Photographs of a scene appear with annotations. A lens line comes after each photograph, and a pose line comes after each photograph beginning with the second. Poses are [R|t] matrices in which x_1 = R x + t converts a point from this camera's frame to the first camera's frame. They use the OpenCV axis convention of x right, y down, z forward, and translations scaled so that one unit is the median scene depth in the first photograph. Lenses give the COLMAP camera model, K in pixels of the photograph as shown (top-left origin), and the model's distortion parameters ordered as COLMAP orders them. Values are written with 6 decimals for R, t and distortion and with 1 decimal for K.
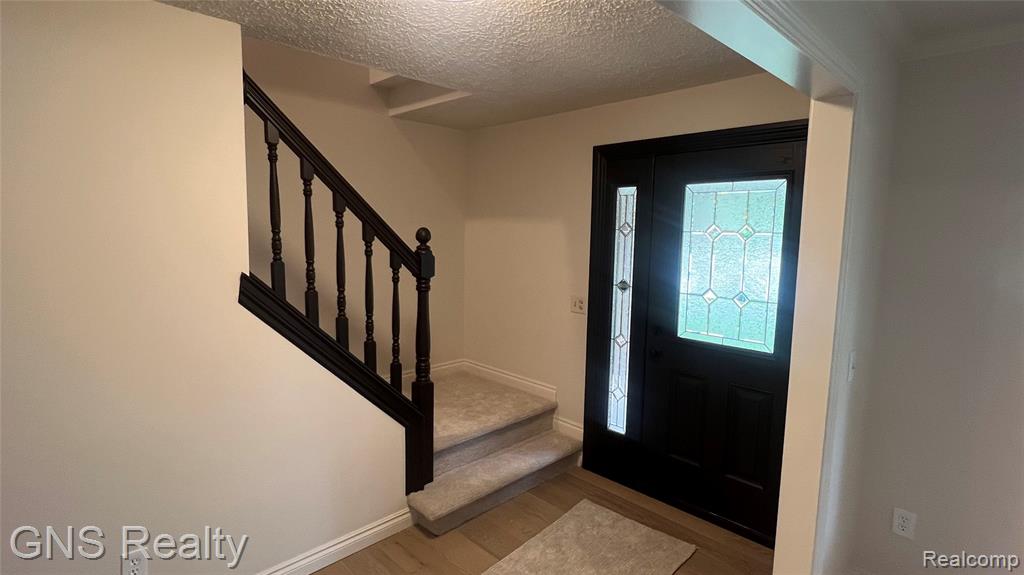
lens RADIAL K [[504.9, 0, 510.5], [0, 504.9, 284.8], [0, 0, 1]] dist [0.000735, -0.001755]
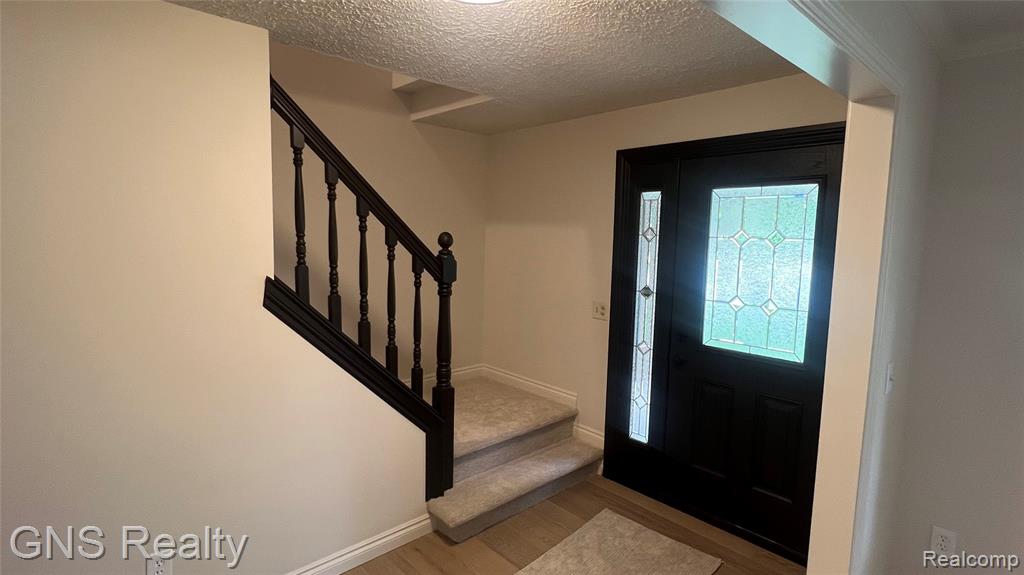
lens RADIAL K [[504.9, 0, 509.6], [0, 504.9, 286.0], [0, 0, 1]] dist [0.000735, -0.001755]
pose [[0.999432, 0.007363, -0.032901, -0.012936], [-0.007560, 0.999954, -0.005866, -0.002110], [0.032856, 0.006112, 0.999441, 0.009900]]
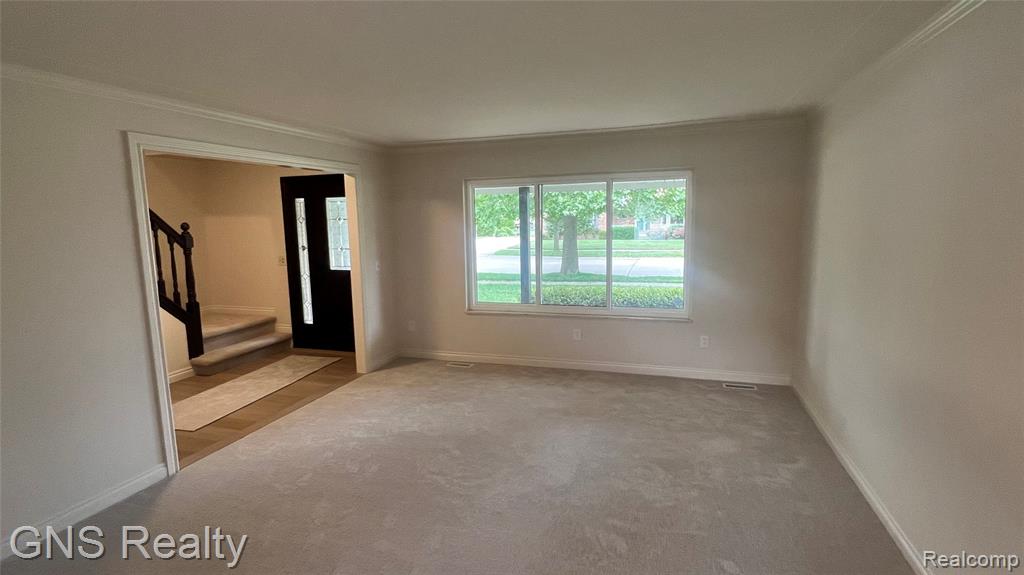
lens RADIAL K [[504.9, 0, 510.1], [0, 504.9, 285.1], [0, 0, 1]] dist [0.000735, -0.001755]
pose [[0.889034, -0.095866, 0.447693, 0.051417], [0.085855, 0.995394, 0.042655, 0.154757], [-0.449720, 0.000515, 0.893169, -1.334101]]
